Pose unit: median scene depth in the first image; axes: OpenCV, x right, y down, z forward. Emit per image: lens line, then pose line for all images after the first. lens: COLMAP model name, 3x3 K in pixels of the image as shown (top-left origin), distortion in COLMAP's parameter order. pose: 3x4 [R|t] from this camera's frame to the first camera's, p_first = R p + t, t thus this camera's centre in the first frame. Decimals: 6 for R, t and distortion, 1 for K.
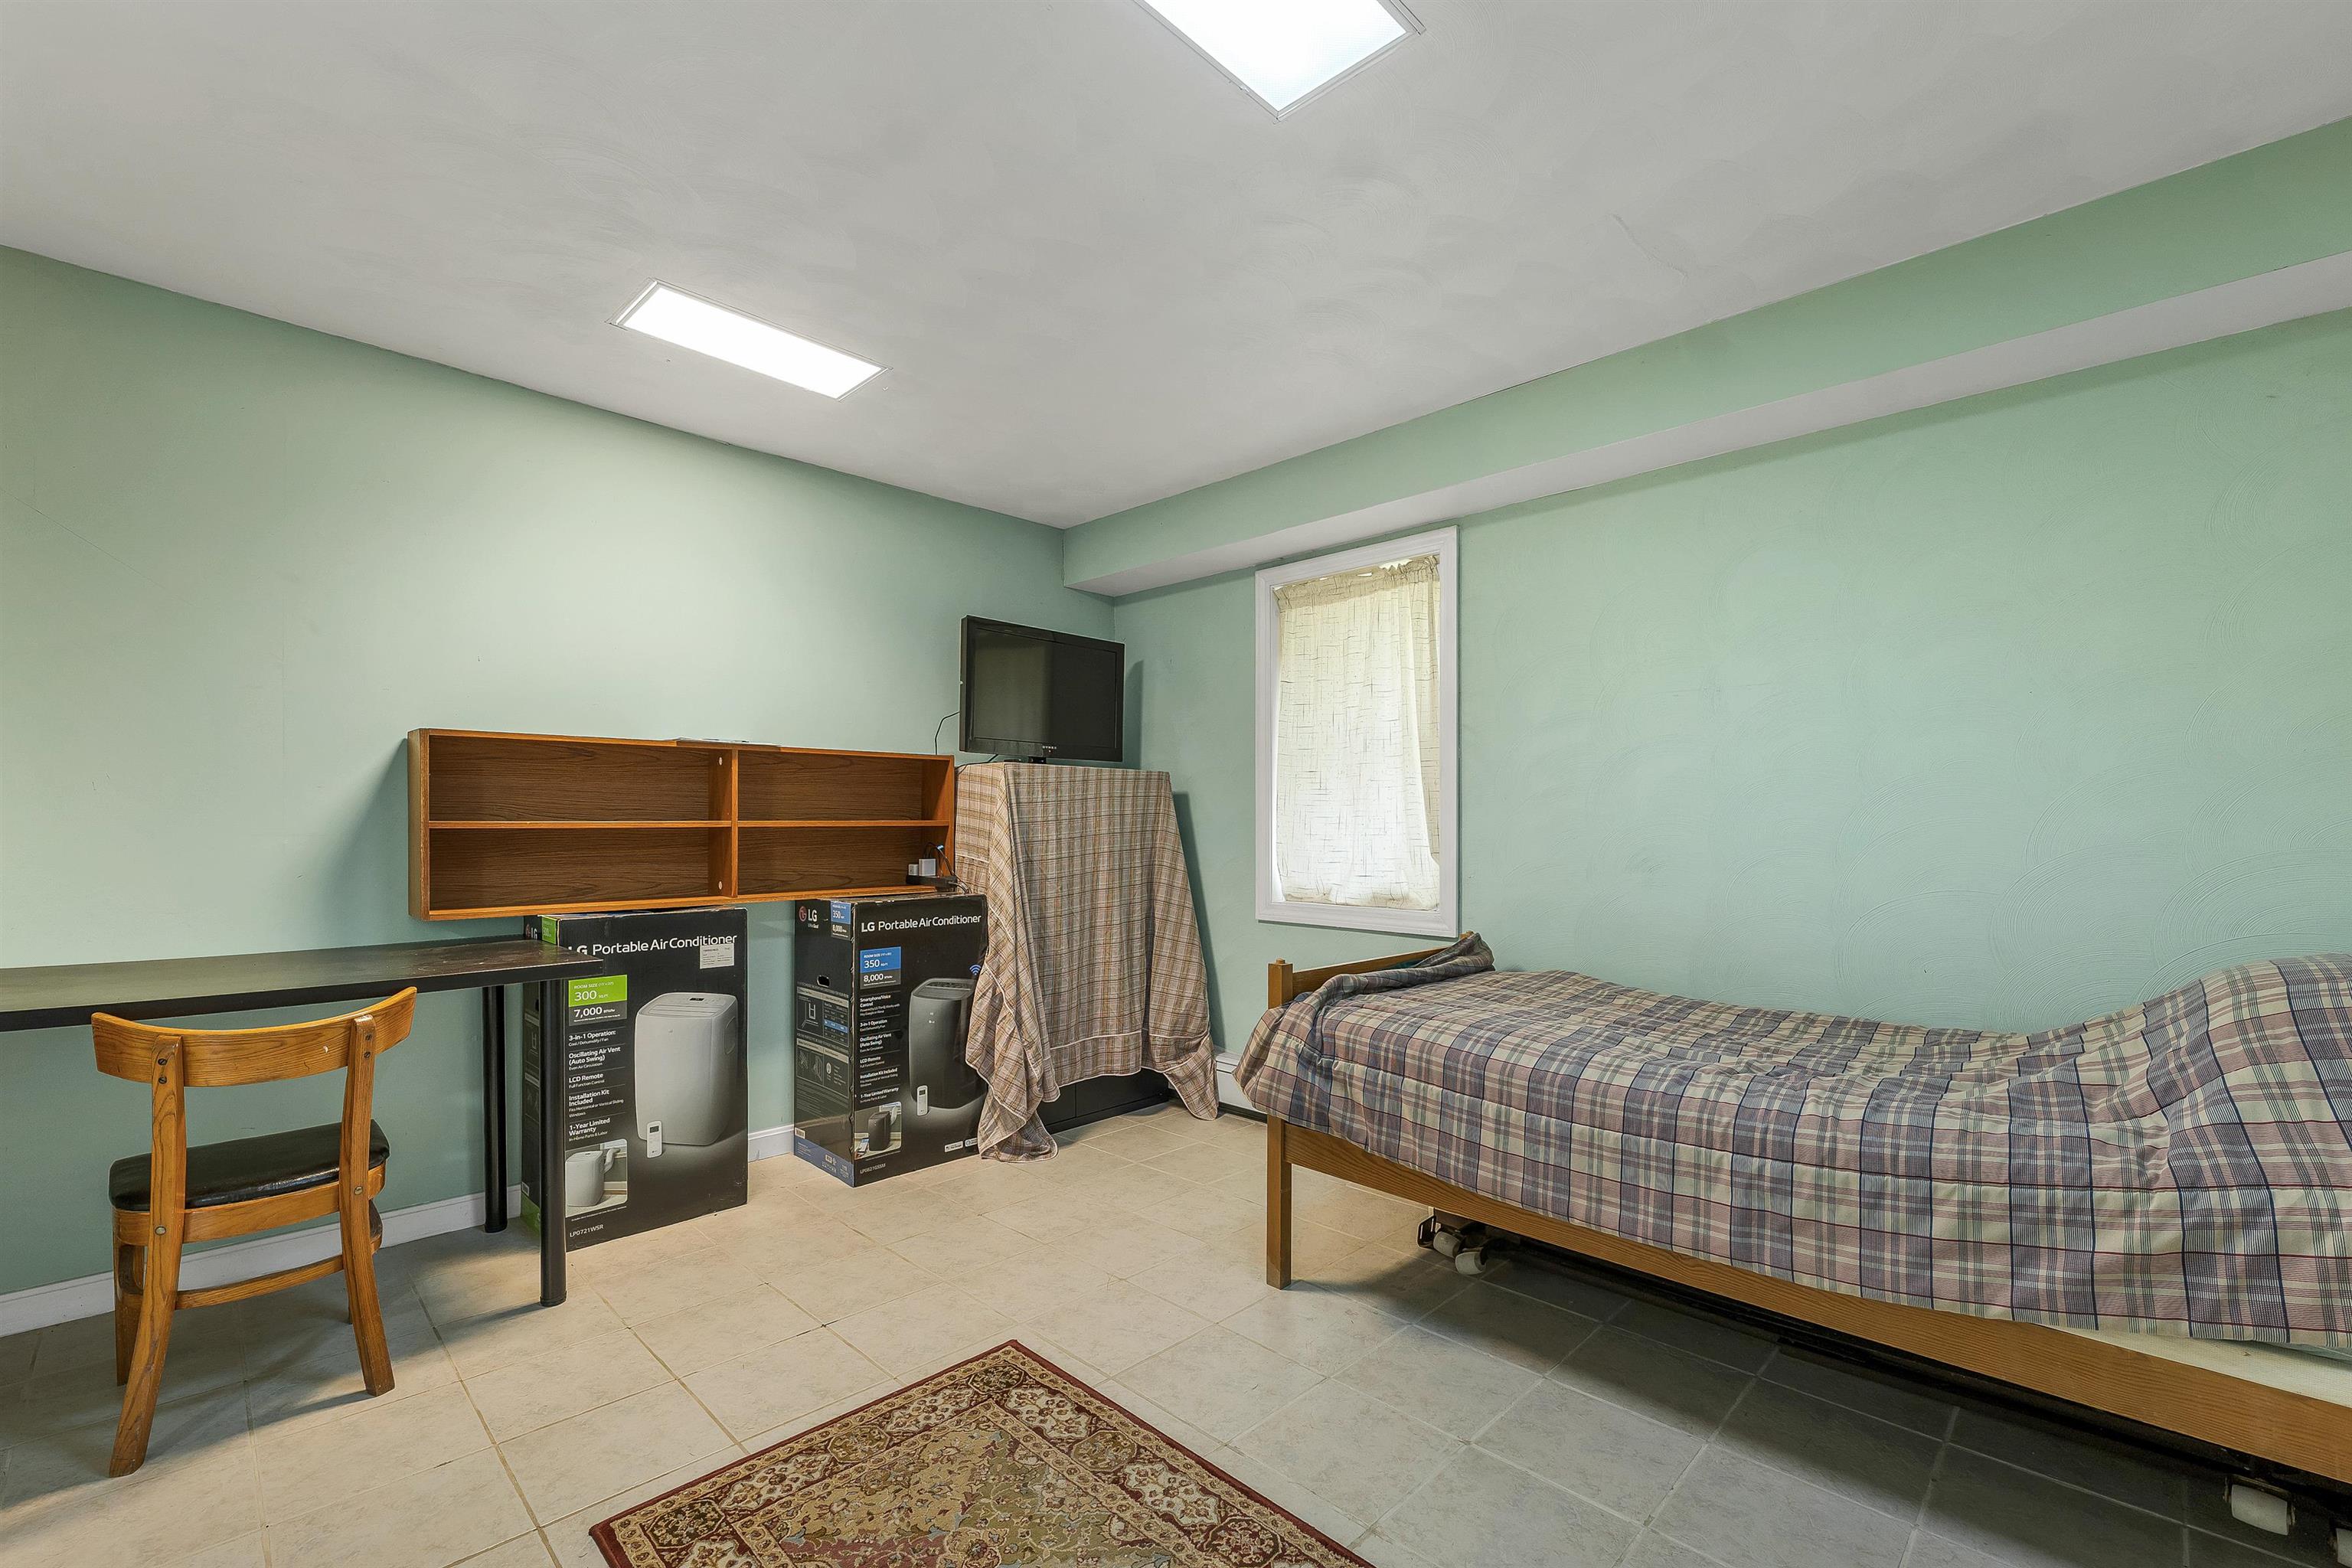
lens RADIAL K [[970.7, 0, 1166.4], [0, 970.7, 828.4], [0, 0, 1]] dist [0.002657, -0.000005]
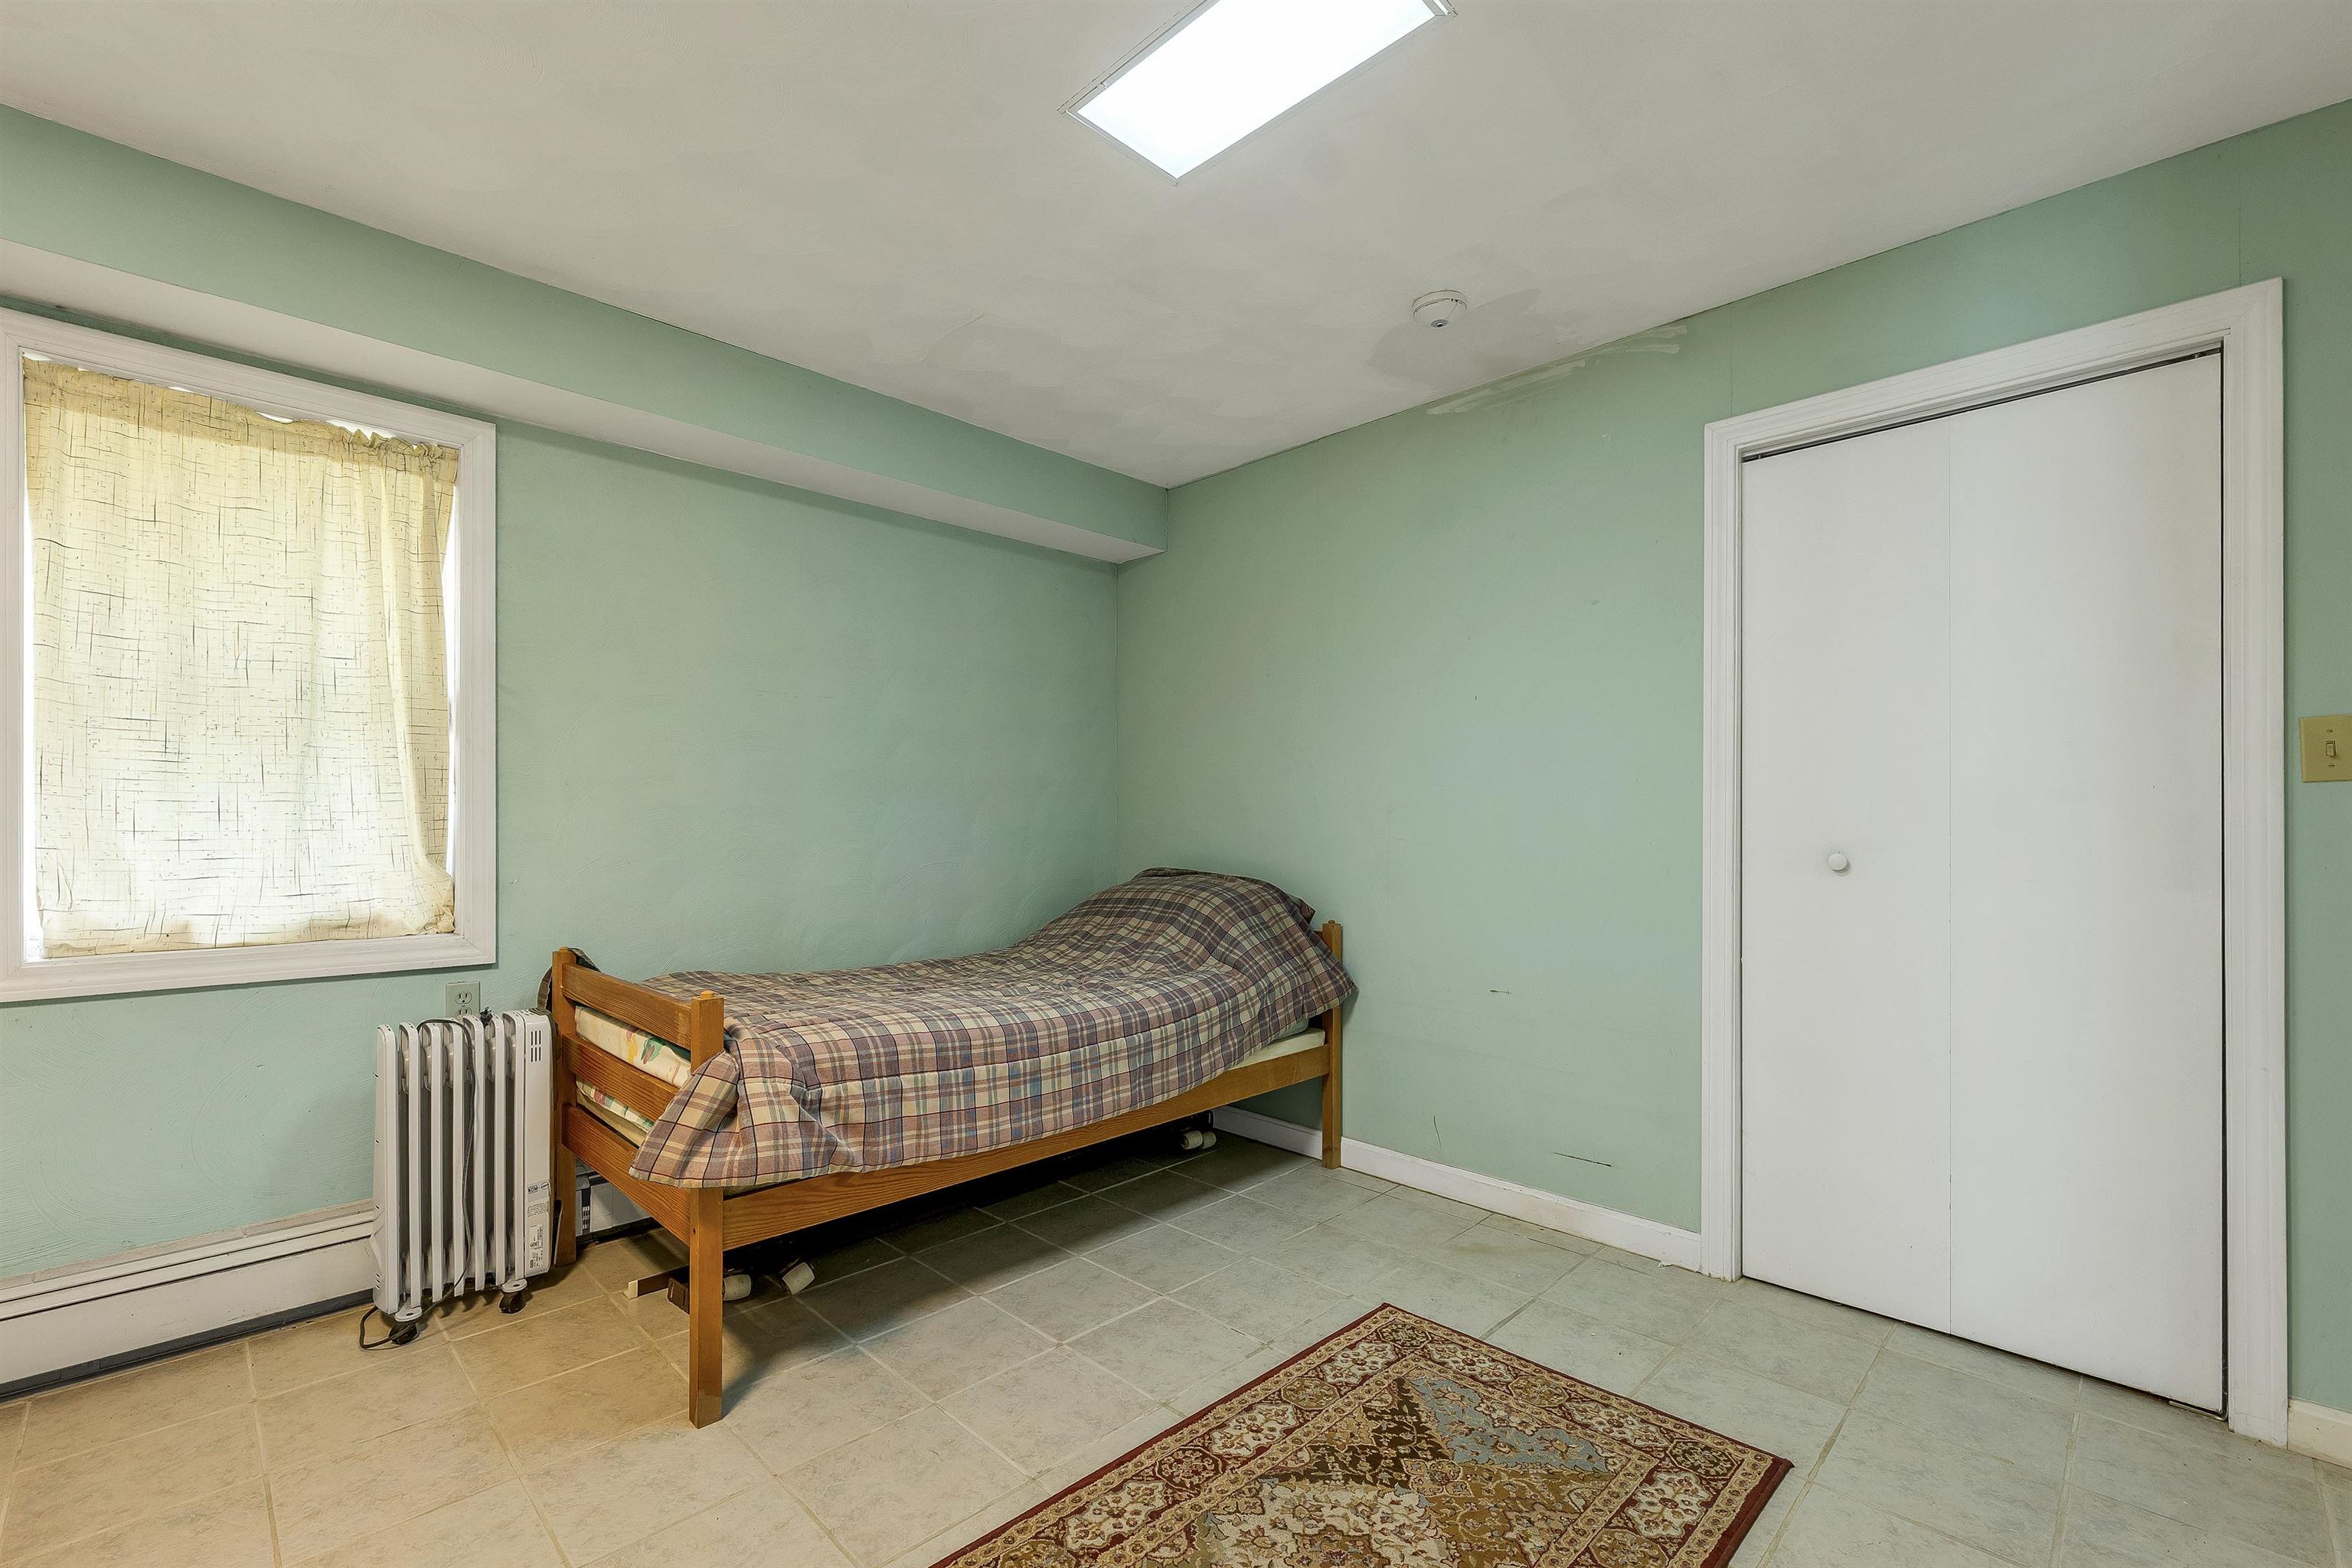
lens RADIAL K [[1006.8, 0, 1154.9], [0, 1006.8, 818.8], [0, 0, 1]] dist [0.002700, 0.000219]
pose [[0.030279, -0.001634, 0.999540, -0.884644], [-0.000015, 0.999999, 0.001635, -0.003924], [-0.999541, -0.000065, 0.030279, 0.833126]]
